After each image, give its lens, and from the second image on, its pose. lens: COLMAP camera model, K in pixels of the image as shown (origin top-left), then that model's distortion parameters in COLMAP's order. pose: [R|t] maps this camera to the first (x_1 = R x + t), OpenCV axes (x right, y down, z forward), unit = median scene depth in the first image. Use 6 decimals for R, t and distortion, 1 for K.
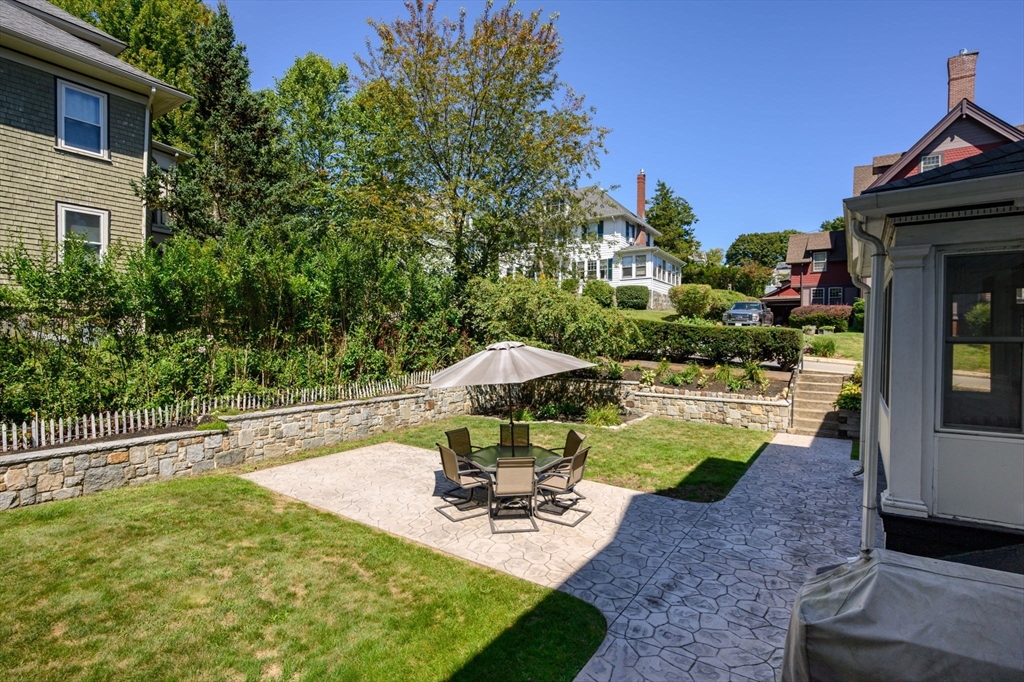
lens RADIAL K [[508.4, 0, 515.3], [0, 508.4, 340.0], [0, 0, 1]] dist [0.009156, -0.000445]
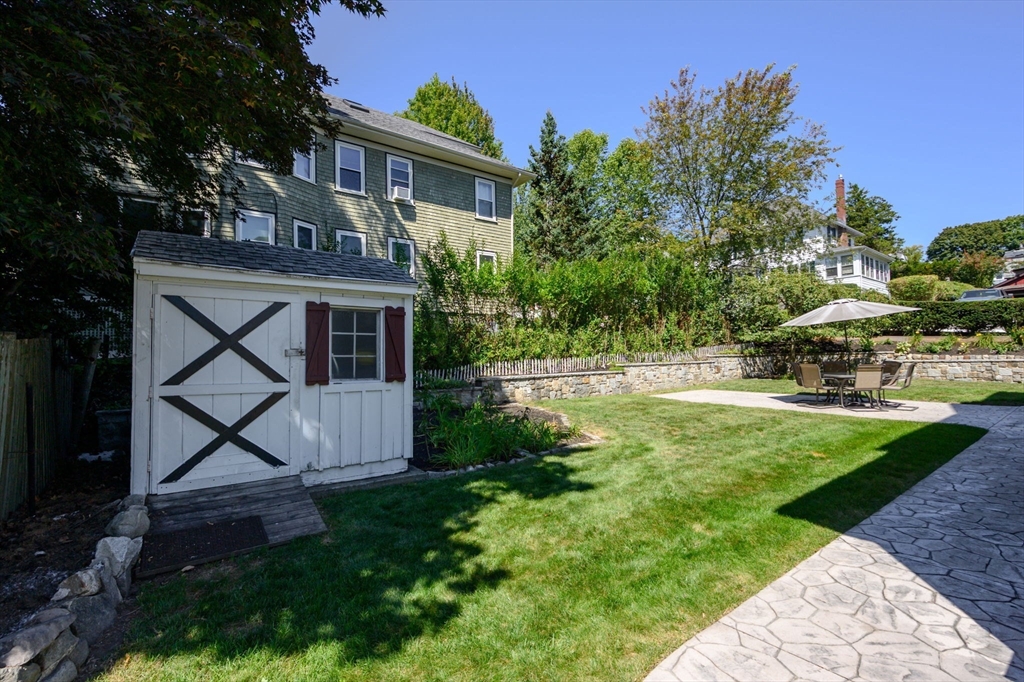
lens RADIAL K [[466.8, 0, 513.2], [0, 466.8, 342.8], [0, 0, 1]] dist [0.006572, -0.000786]
pose [[0.947077, -0.039272, -0.318597, -0.269173], [0.028451, 0.998852, -0.038549, 0.084183], [0.319745, 0.027444, 0.947106, -0.349403]]
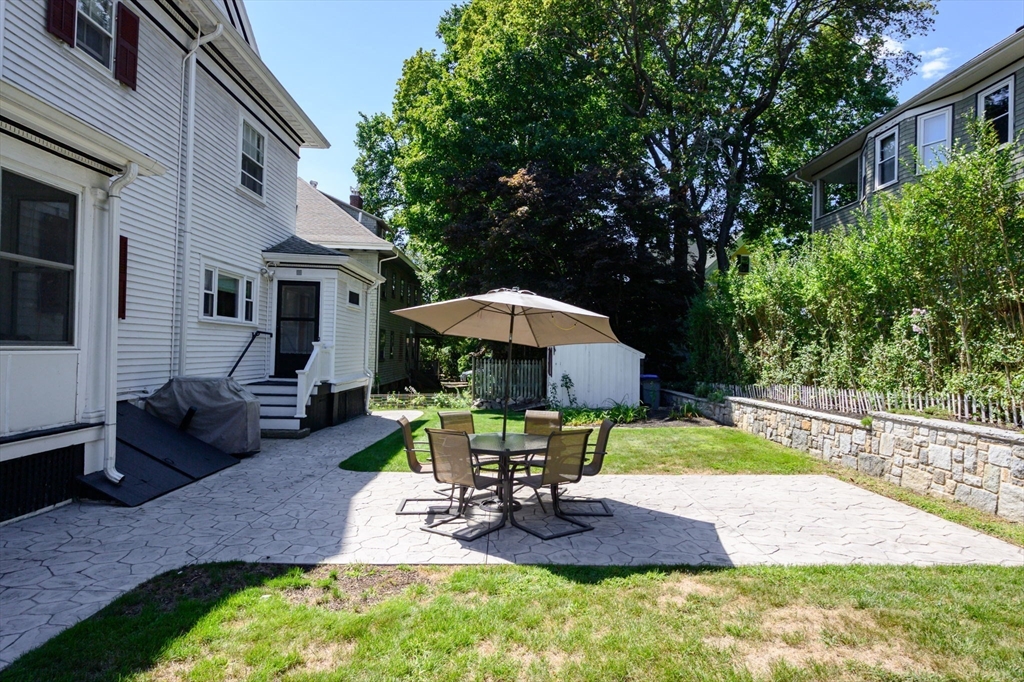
lens RADIAL K [[541.4, 0, 519.8], [0, 541.4, 340.8], [0, 0, 1]] dist [-0.003134, 0.001676]
pose [[-0.814015, -0.040897, -0.579403, 0.234161], [-0.034576, 0.999161, -0.021949, 0.051255], [0.579814, 0.002166, -0.814746, 0.876571]]
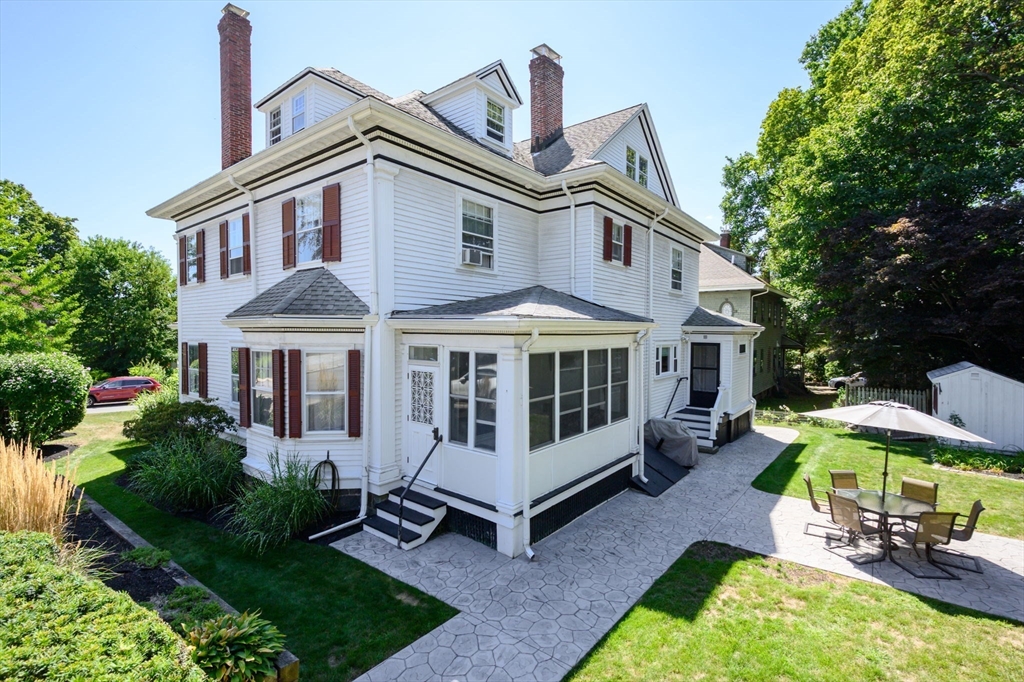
lens RADIAL K [[466.8, 0, 515.2], [0, 466.8, 346.8], [0, 0, 1]] dist [0.006572, -0.000786]
pose [[-0.997492, -0.015785, 0.069000, 0.398260], [-0.013048, 0.999117, 0.039931, -0.080567], [-0.069569, 0.038931, -0.996817, 1.105226]]
